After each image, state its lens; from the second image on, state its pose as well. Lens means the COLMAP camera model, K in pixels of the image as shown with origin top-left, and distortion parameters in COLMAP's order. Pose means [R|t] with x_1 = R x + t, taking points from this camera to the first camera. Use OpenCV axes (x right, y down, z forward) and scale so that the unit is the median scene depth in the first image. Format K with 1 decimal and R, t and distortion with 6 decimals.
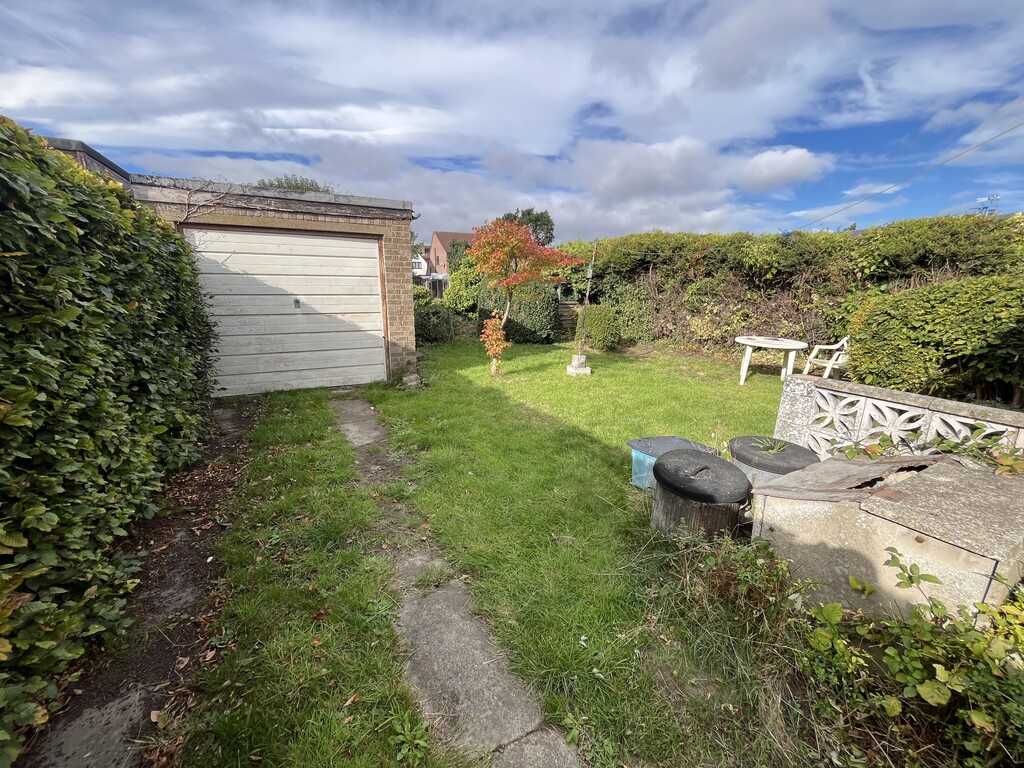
lens RADIAL K [[411.3, 0, 510.0], [0, 411.3, 384.4], [0, 0, 1]] dist [-0.007344, 0.000142]
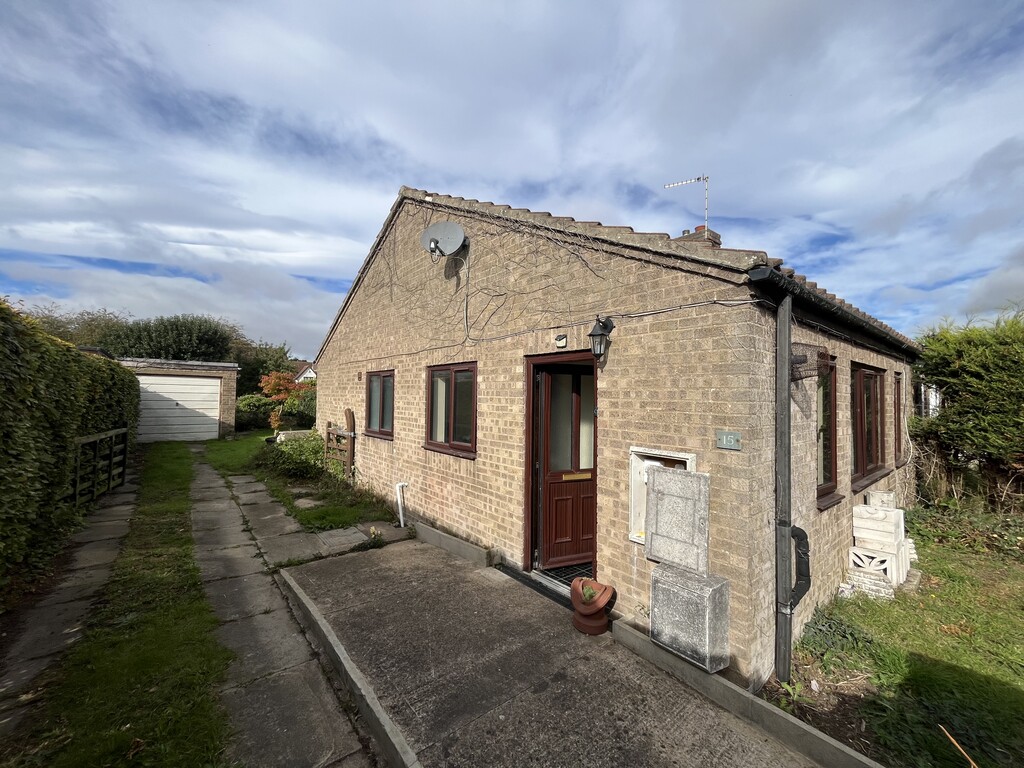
lens RADIAL K [[411.3, 0, 510.0], [0, 411.3, 384.4], [0, 0, 1]] dist [-0.007344, 0.000142]
pose [[0.976598, 0.013520, 0.214646, 0.821458], [0.044479, 0.963750, -0.263074, 0.386203], [-0.210422, 0.266464, 0.940595, -1.606525]]
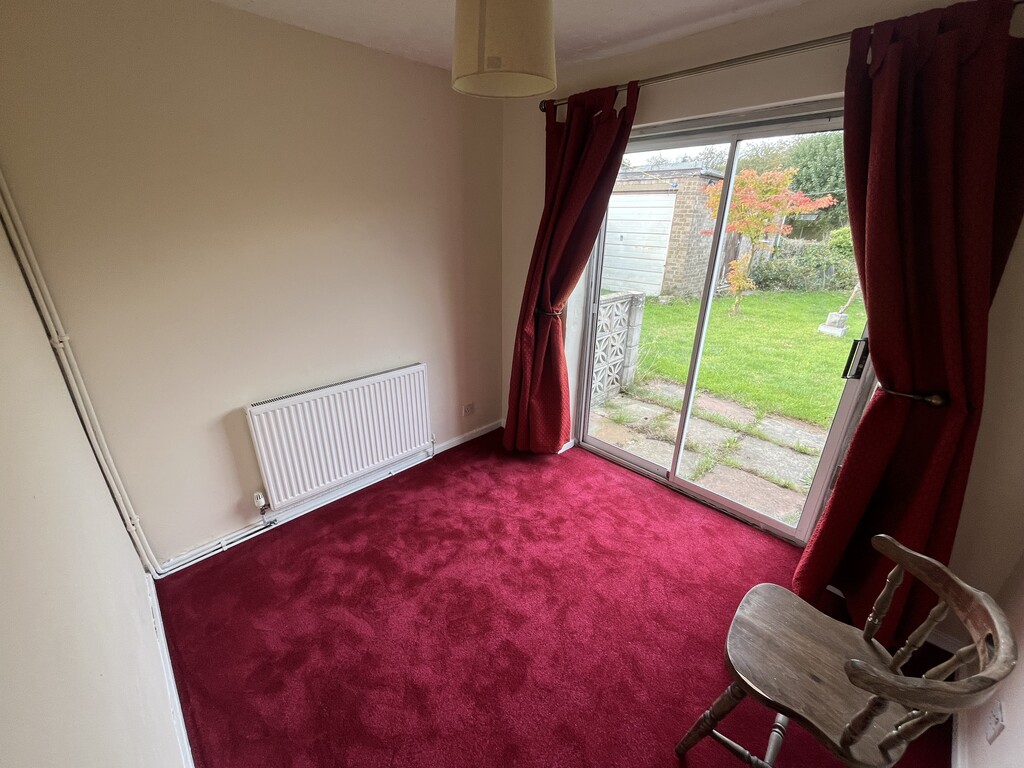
lens RADIAL K [[411.3, 0, 510.0], [0, 411.3, 384.4], [0, 0, 1]] dist [-0.007344, 0.000142]
pose [[0.301387, 0.348511, -0.887528, 0.971085], [-0.238055, 0.928835, 0.283893, -0.011536], [0.923307, 0.125719, 0.362903, 0.057038]]
